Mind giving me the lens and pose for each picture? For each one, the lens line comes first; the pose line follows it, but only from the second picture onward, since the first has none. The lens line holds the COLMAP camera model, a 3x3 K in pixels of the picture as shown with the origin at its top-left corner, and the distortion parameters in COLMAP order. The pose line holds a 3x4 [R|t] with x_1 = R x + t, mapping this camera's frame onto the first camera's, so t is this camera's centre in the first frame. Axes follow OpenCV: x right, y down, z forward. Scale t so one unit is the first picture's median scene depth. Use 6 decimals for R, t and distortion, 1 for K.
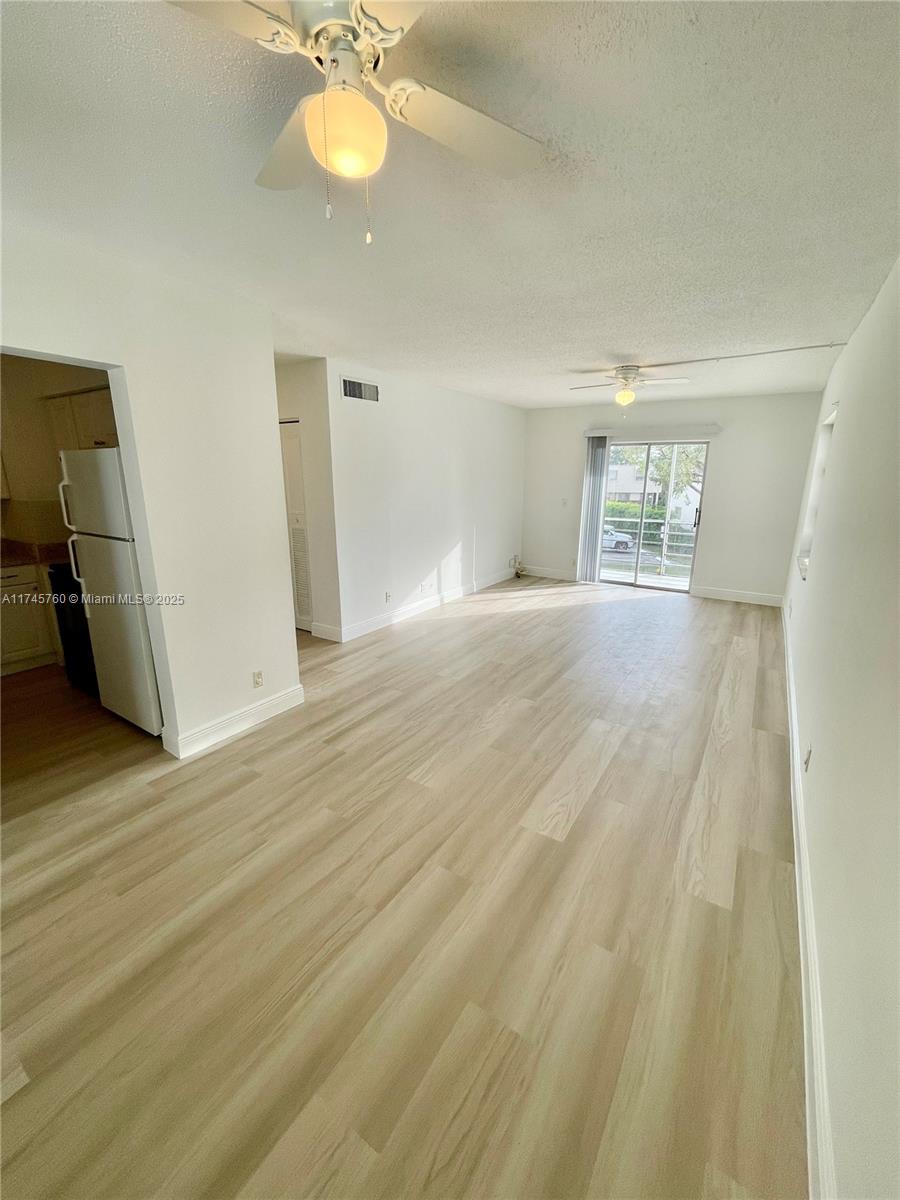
lens RADIAL K [[482.7, 0, 455.4], [0, 482.7, 598.8], [0, 0, 1]] dist [-0.002462, -0.000529]
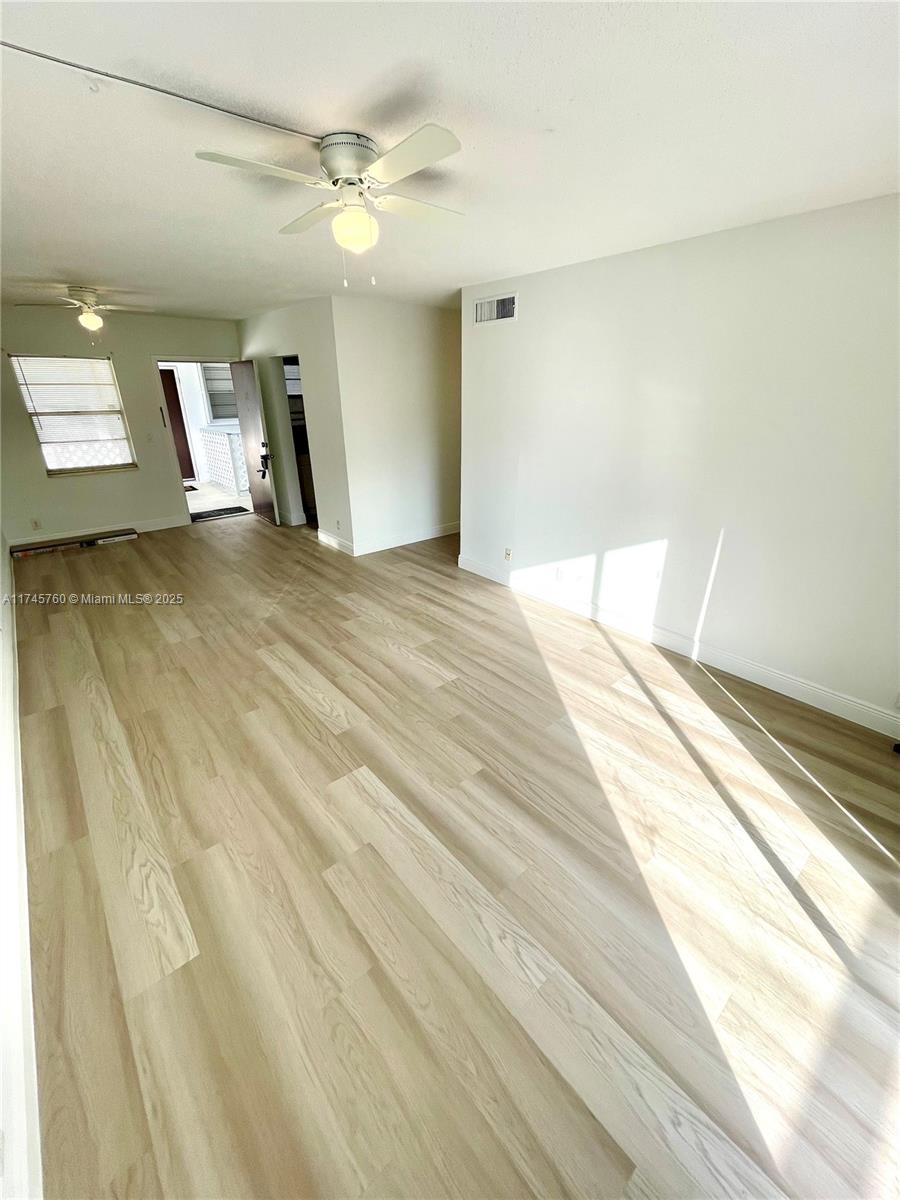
lens RADIAL K [[483.7, 0, 454.5], [0, 483.7, 597.7], [0, 0, 1]] dist [-0.009803, 0.005081]
pose [[-0.284392, 0.376623, -0.881633, 0.875848], [-0.242781, 0.861337, 0.446268, -0.385714], [0.927458, 0.340958, -0.153521, 1.359105]]
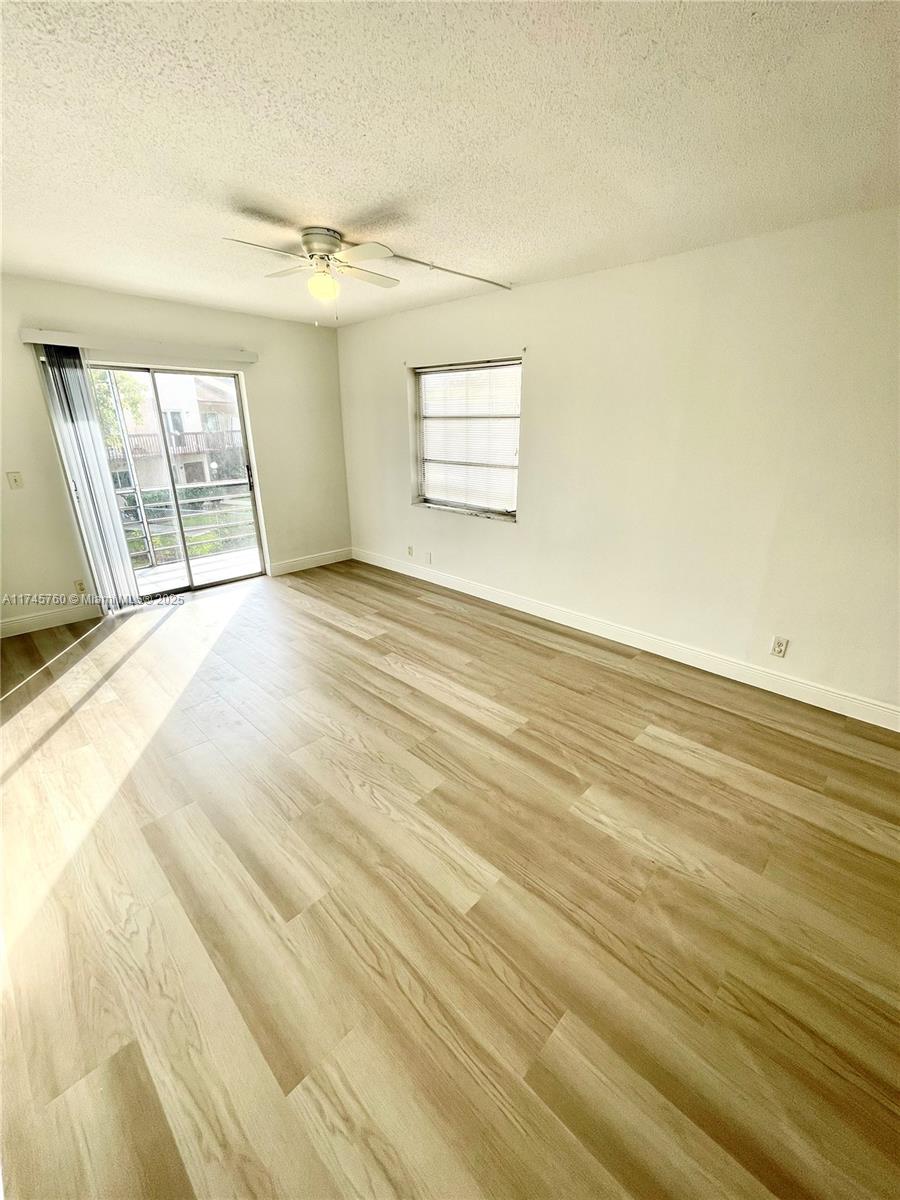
lens RADIAL K [[483.7, 0, 454.5], [0, 483.7, 597.7], [0, 0, 1]] dist [-0.009803, 0.005081]
pose [[0.185955, -0.342987, 0.920750, -0.326623], [0.243343, 0.923977, 0.295044, -0.218954], [-0.951948, 0.169193, 0.255282, 0.829794]]
